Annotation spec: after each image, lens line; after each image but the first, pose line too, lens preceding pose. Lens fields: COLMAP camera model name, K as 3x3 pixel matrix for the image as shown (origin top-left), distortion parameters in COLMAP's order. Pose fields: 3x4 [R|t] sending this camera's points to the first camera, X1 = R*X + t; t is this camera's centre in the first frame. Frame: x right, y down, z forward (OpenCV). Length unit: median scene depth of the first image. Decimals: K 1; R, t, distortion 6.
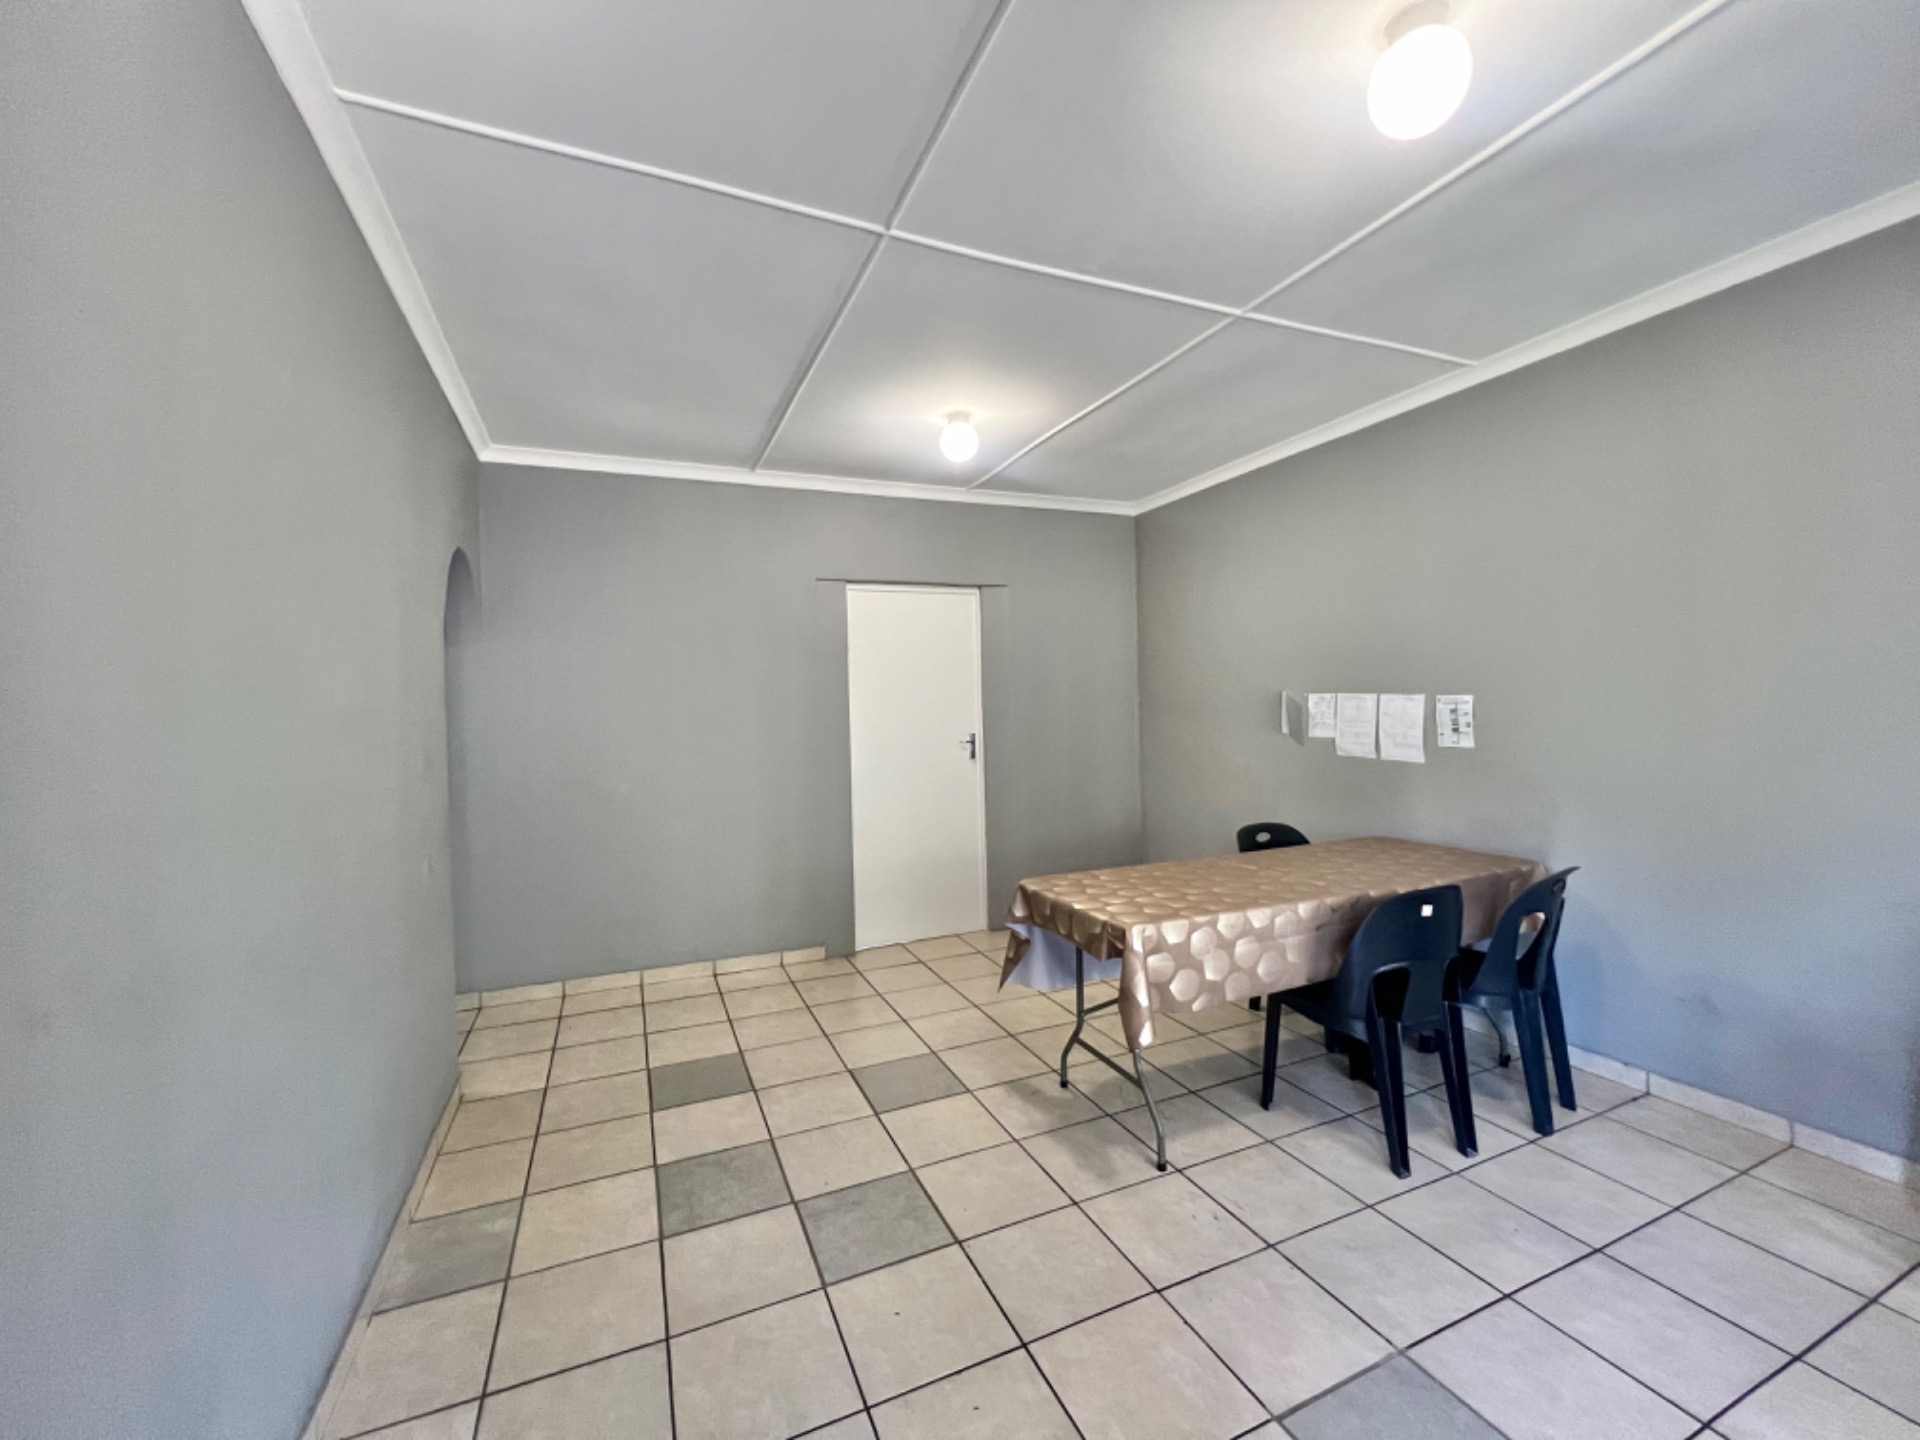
lens RADIAL K [[768.3, 0, 955.6], [0, 768.3, 719.7], [0, 0, 1]] dist [-0.000140, 0.000000]
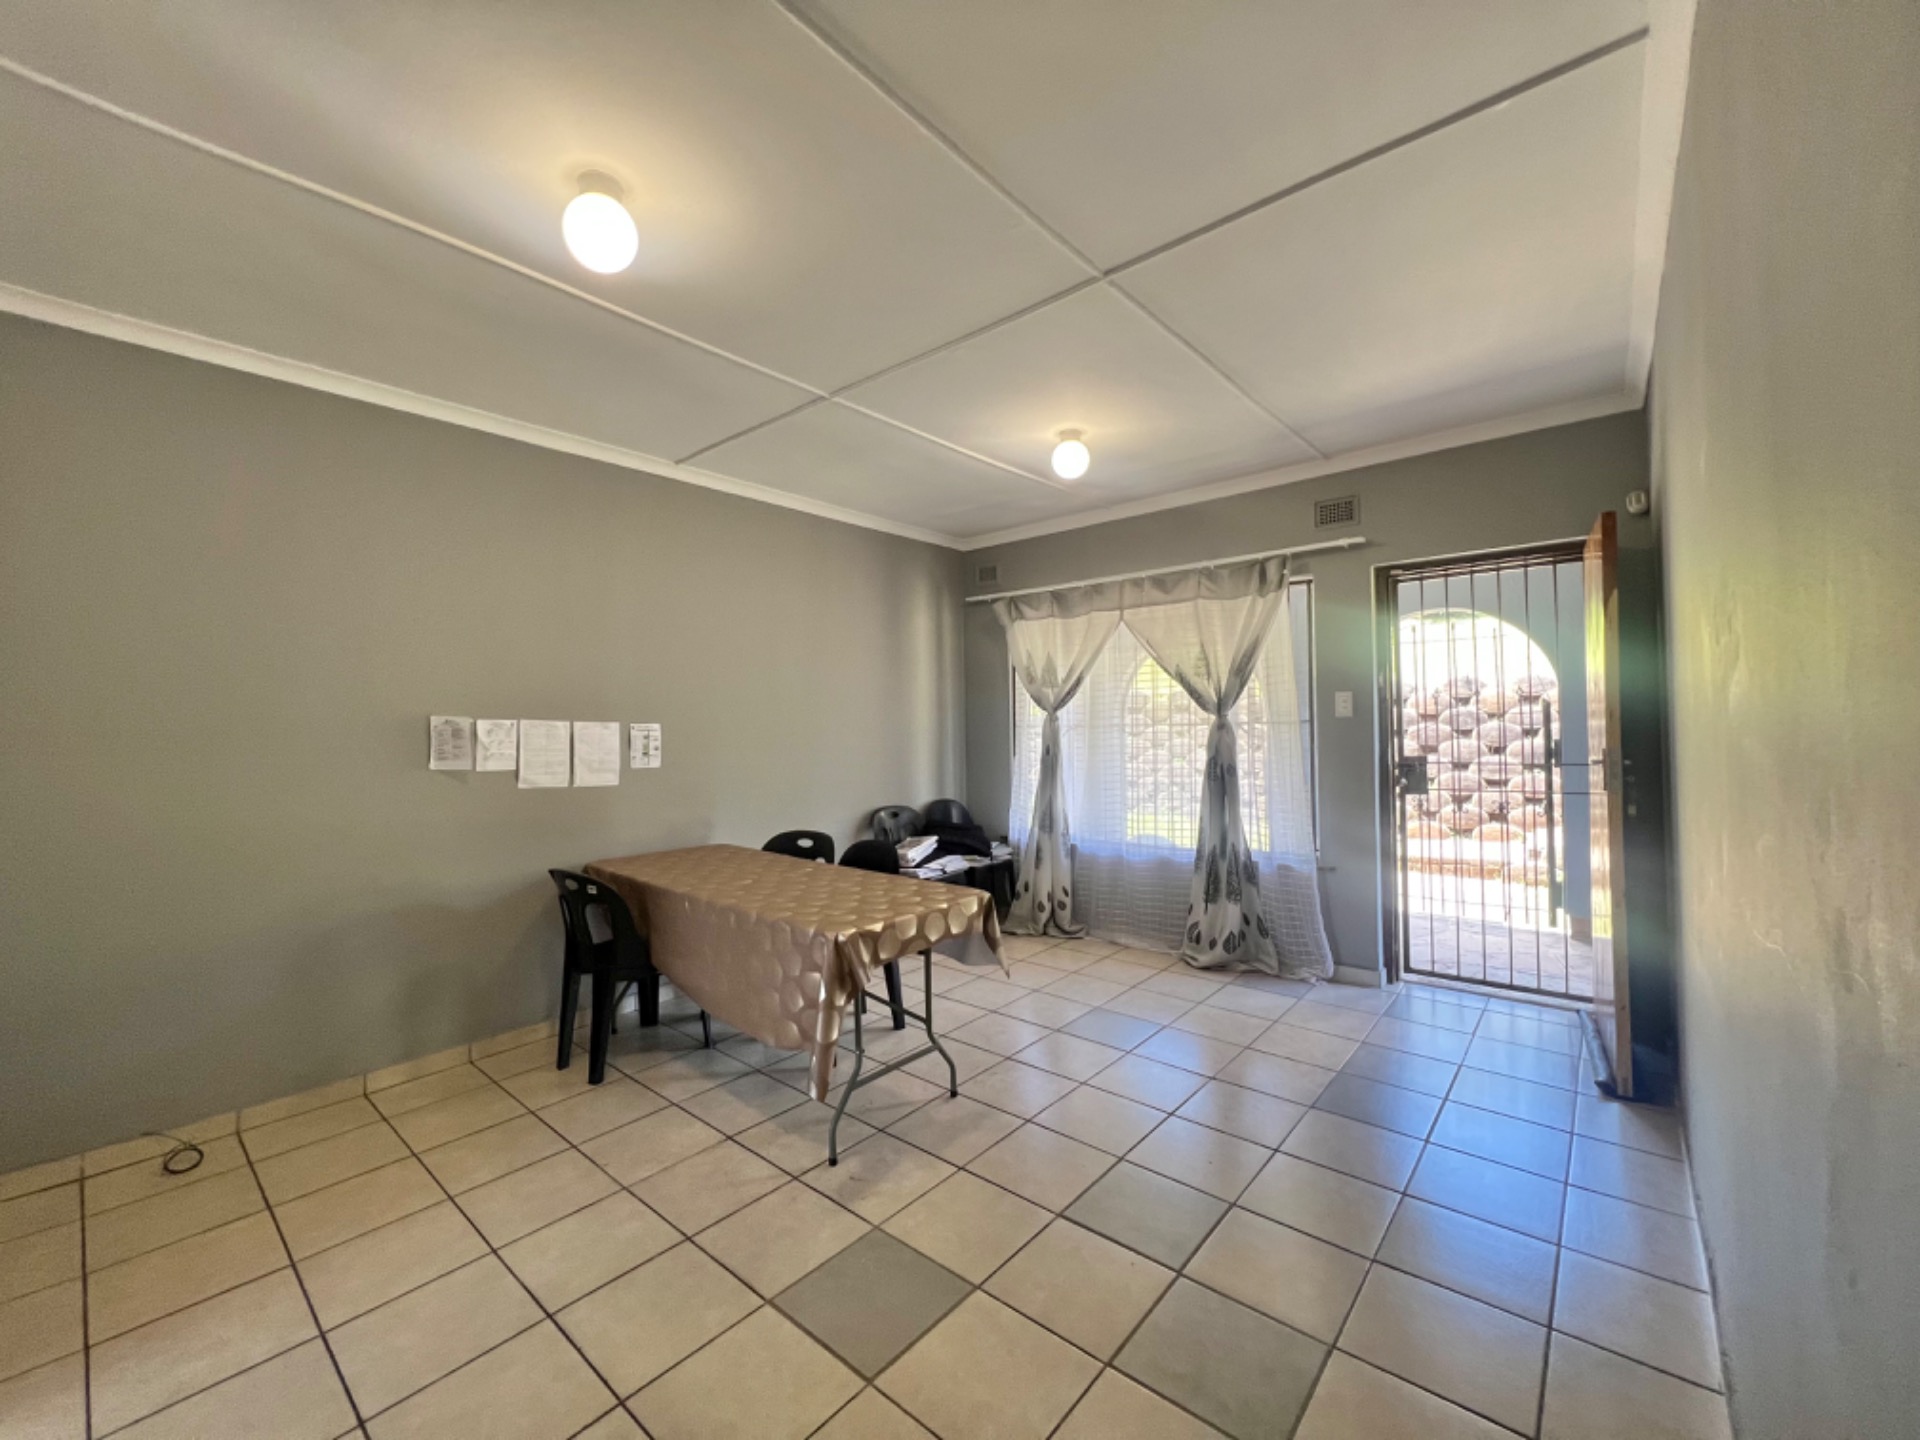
lens RADIAL K [[768.3, 0, 953.9], [0, 768.3, 717.9], [0, 0, 1]] dist [-0.000140, 0.000000]
pose [[-0.431219, 0.038706, 0.901417, -0.593743], [0.039104, 0.998942, -0.024187, 0.005809], [-0.901399, 0.024819, -0.432277, 1.037438]]
